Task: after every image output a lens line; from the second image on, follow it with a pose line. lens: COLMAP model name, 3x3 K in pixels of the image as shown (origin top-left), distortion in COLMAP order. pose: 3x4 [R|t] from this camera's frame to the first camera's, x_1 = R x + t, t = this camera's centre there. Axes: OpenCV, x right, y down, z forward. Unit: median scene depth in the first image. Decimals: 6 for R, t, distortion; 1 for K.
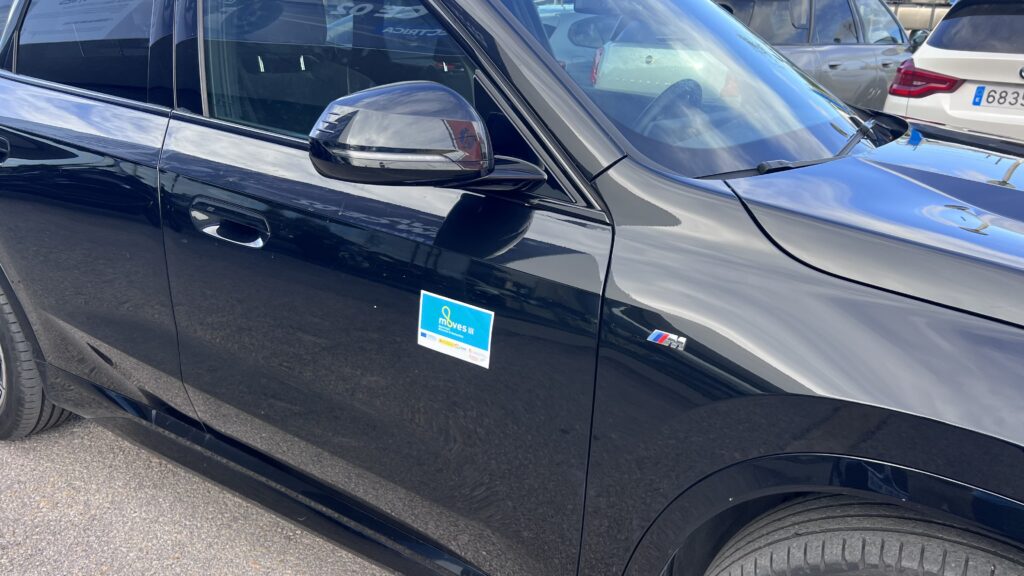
lens RADIAL K [[772.0, 0, 517.9], [0, 772.0, 306.2], [0, 0, 1]] dist [0.052525, -0.041664]
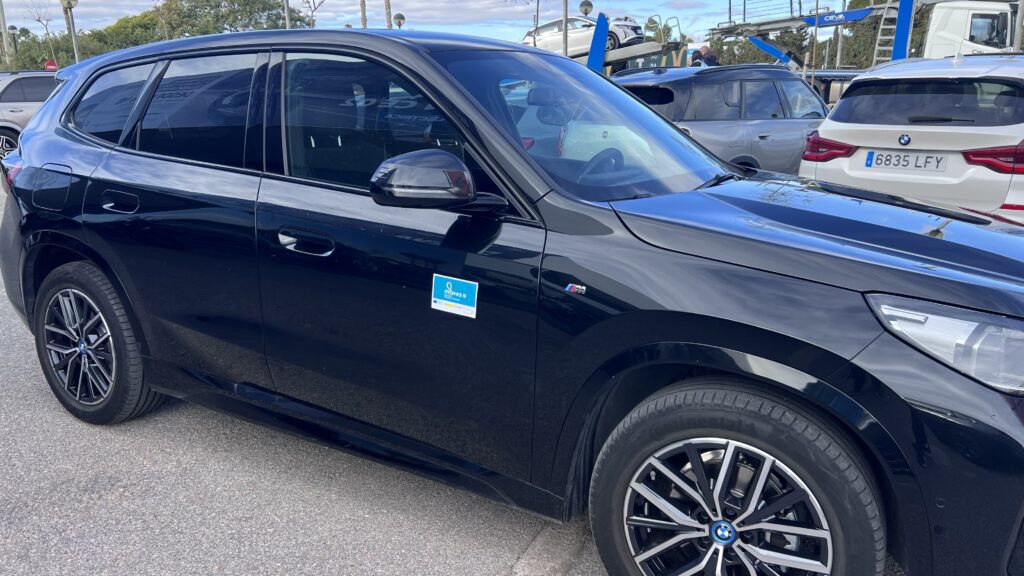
lens RADIAL K [[772.0, 0, 511.8], [0, 772.0, 293.9], [0, 0, 1]] dist [0.052525, -0.041664]
pose [[0.999705, -0.018824, 0.015357, 0.014443], [0.020338, 0.994237, -0.105259, 0.193608], [-0.013287, 0.105540, 0.994326, -0.612703]]
